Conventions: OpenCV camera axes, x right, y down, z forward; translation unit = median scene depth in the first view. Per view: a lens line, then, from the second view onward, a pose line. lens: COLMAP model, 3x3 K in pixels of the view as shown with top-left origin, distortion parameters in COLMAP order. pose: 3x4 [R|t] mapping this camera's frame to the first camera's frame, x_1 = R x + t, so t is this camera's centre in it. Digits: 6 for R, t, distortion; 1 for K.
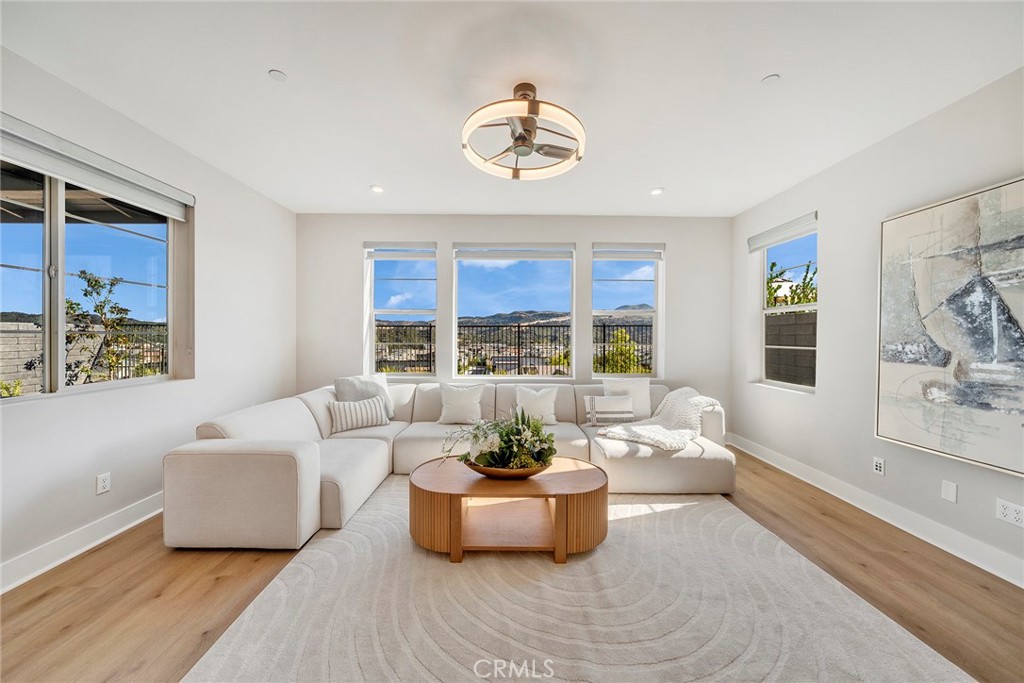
lens RADIAL K [[333.7, 0, 525.9], [0, 333.7, 339.1], [0, 0, 1]] dist [-0.000460, -0.000052]
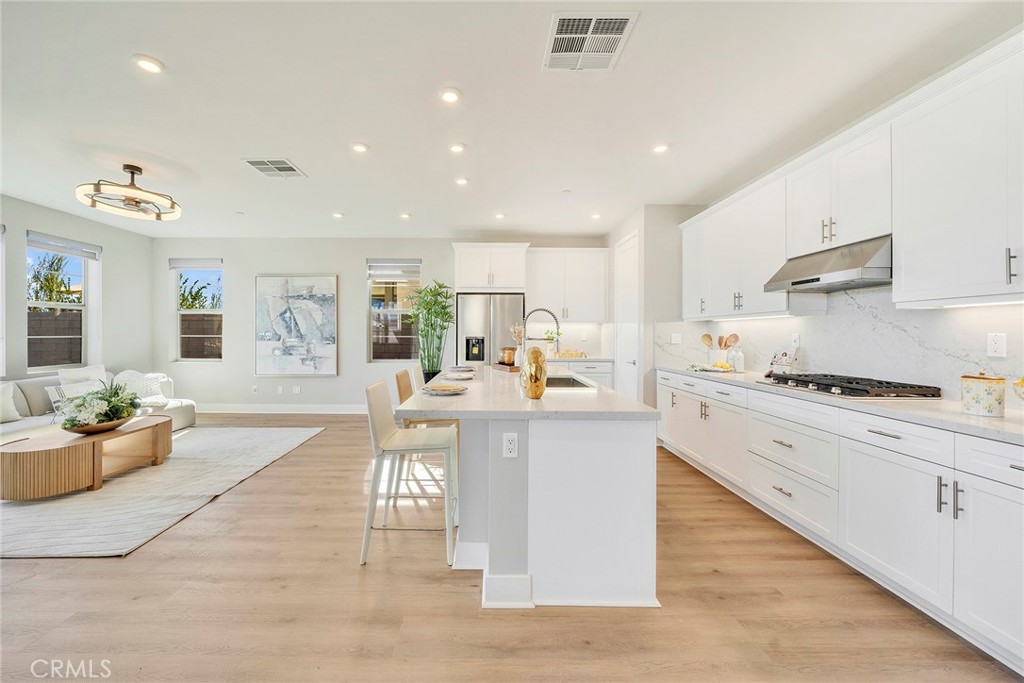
lens RADIAL K [[388.6, 0, 482.4], [0, 388.6, 333.4], [0, 0, 1]] dist [-0.004498, -0.000201]
pose [[0.014771, -0.009459, 0.999846, -1.612619], [0.008114, 0.999923, 0.009340, 0.009780], [-0.999858, 0.007975, 0.014847, -0.570019]]
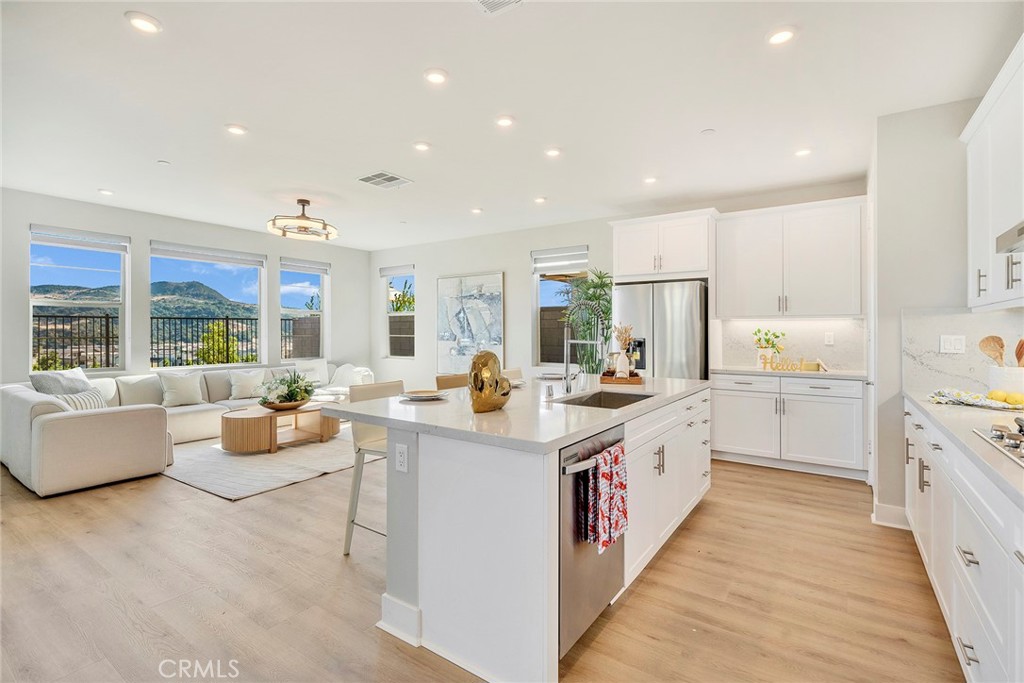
lens RADIAL K [[467.7, 0, 511.4], [0, 467.7, 330.1], [0, 0, 1]] dist [-0.000688, -0.000099]
pose [[0.575797, -0.003581, 0.817585, -1.386551], [0.010980, 0.999934, -0.003353, 0.014499], [-0.817519, 0.010908, 0.575798, -1.379435]]
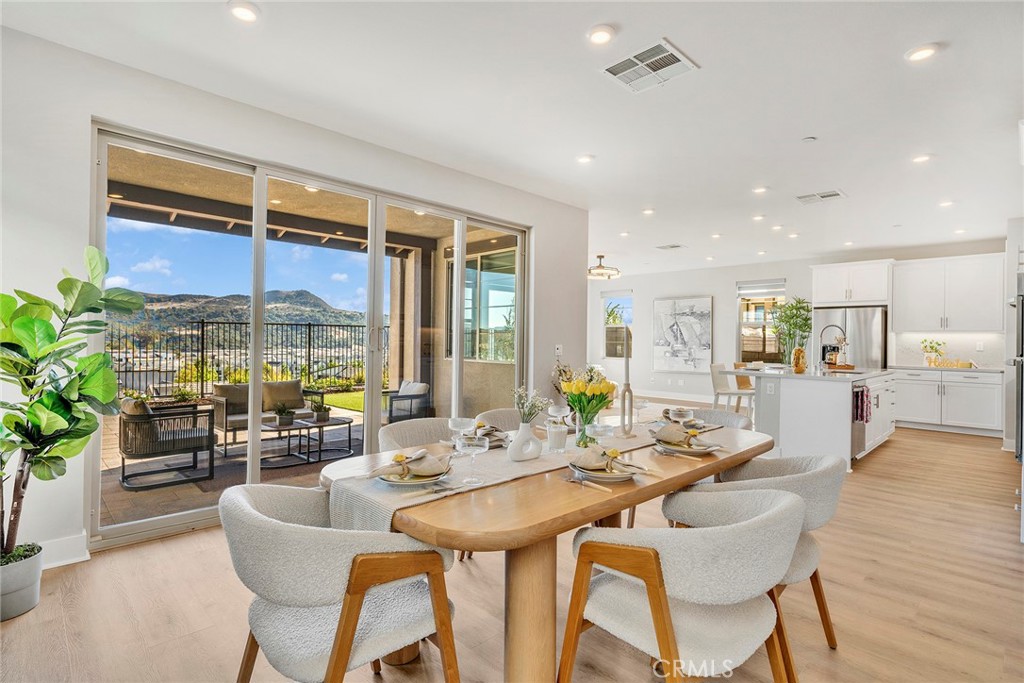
lens RADIAL K [[517.9, 0, 499.1], [0, 517.9, 342.9], [0, 0, 1]] dist [0.001798, -0.000024]
pose [[0.704711, -0.003585, 0.709486, -3.719571], [0.001435, 0.999992, 0.003627, 0.022596], [-0.709493, -0.001538, 0.704710, -1.509756]]
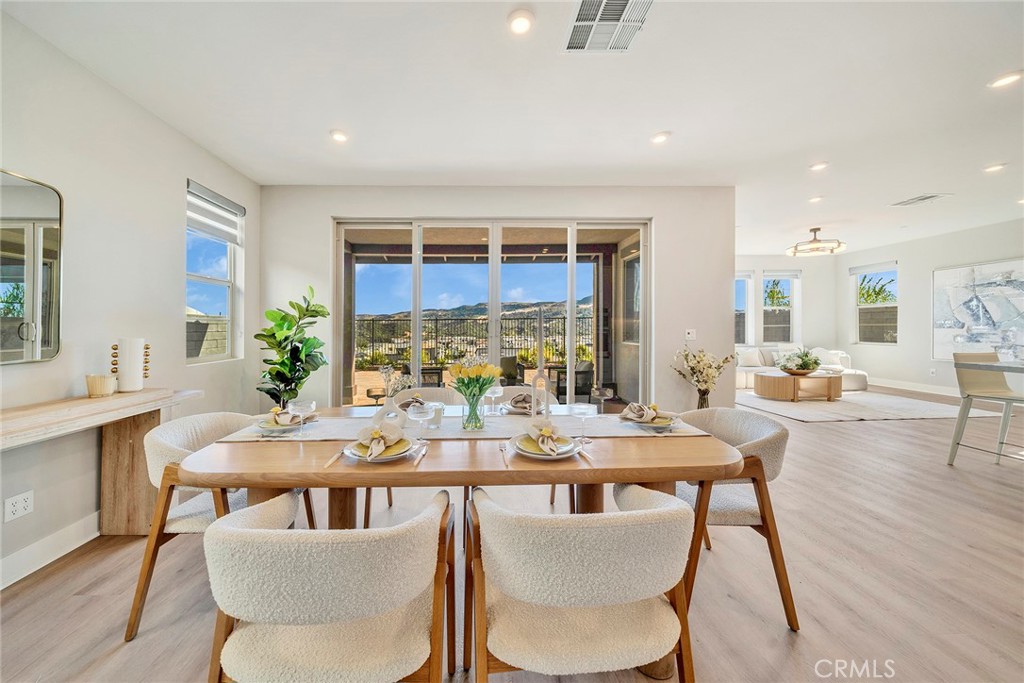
lens RADIAL K [[364.0, 0, 473.9], [0, 364.0, 332.1], [0, 0, 1]] dist [-0.004381, -0.000136]
pose [[0.999371, -0.018483, 0.030275, -2.638999], [0.018492, 0.999829, 0.000010, 0.037811], [-0.030270, 0.000549, 0.999542, -1.704314]]
